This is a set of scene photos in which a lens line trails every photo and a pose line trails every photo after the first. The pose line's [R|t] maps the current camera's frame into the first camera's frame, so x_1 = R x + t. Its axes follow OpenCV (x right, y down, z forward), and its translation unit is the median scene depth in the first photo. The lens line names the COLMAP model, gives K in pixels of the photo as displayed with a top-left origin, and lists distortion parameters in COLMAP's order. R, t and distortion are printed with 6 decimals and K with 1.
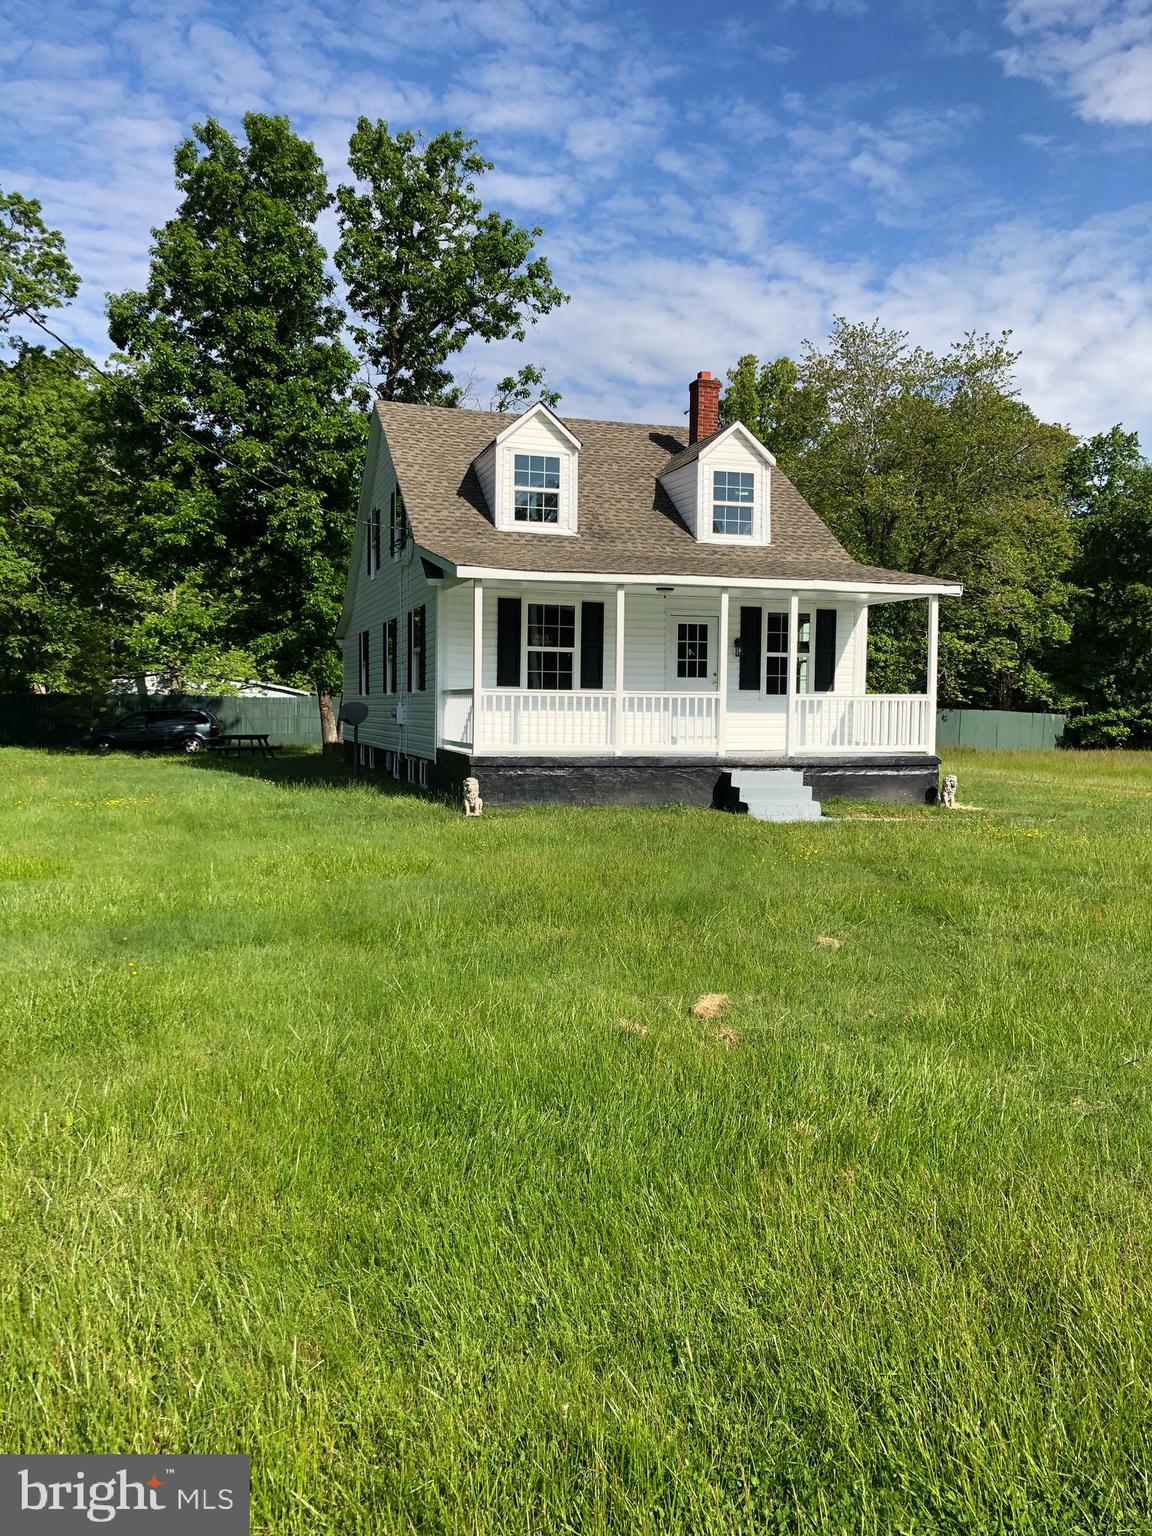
lens RADIAL K [[1261.2, 0, 569.6], [0, 1261.2, 776.3], [0, 0, 1]] dist [0.039280, -0.046210]
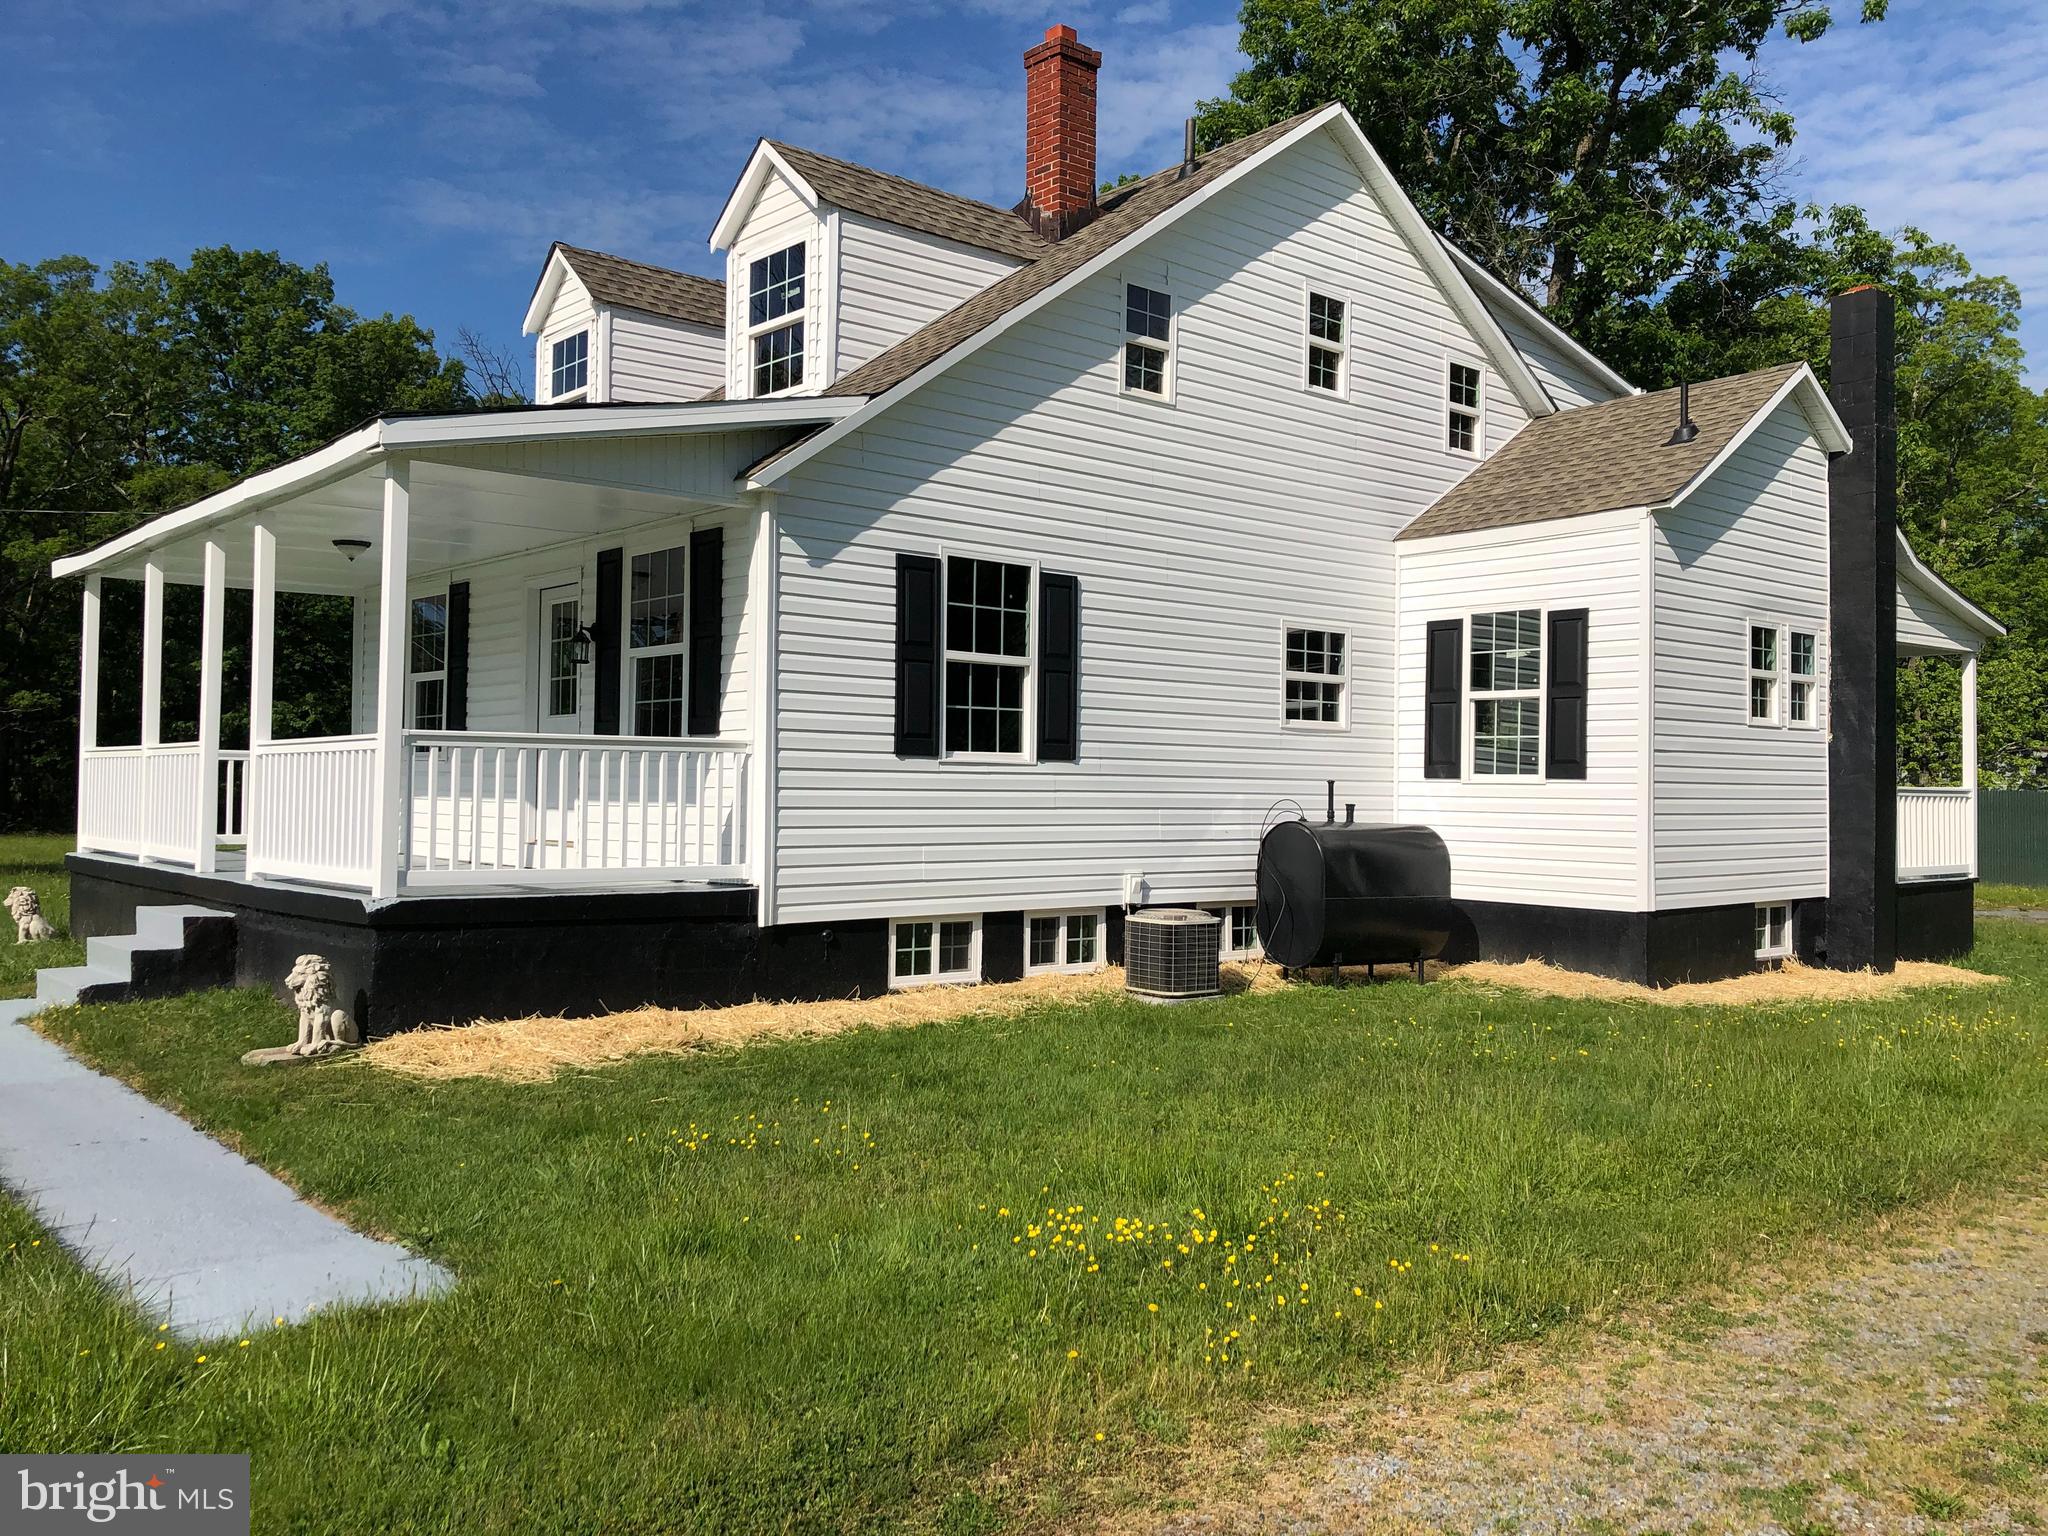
lens RADIAL K [[1681.6, 0, 1027.1], [0, 1681.6, 753.2], [0, 0, 1]] dist [0.039280, -0.046210]
pose [[0.386721, -0.023839, -0.921889, 0.741460], [-0.063924, 0.996568, -0.052586, -0.042138], [0.919979, 0.079267, 0.383870, 0.911822]]
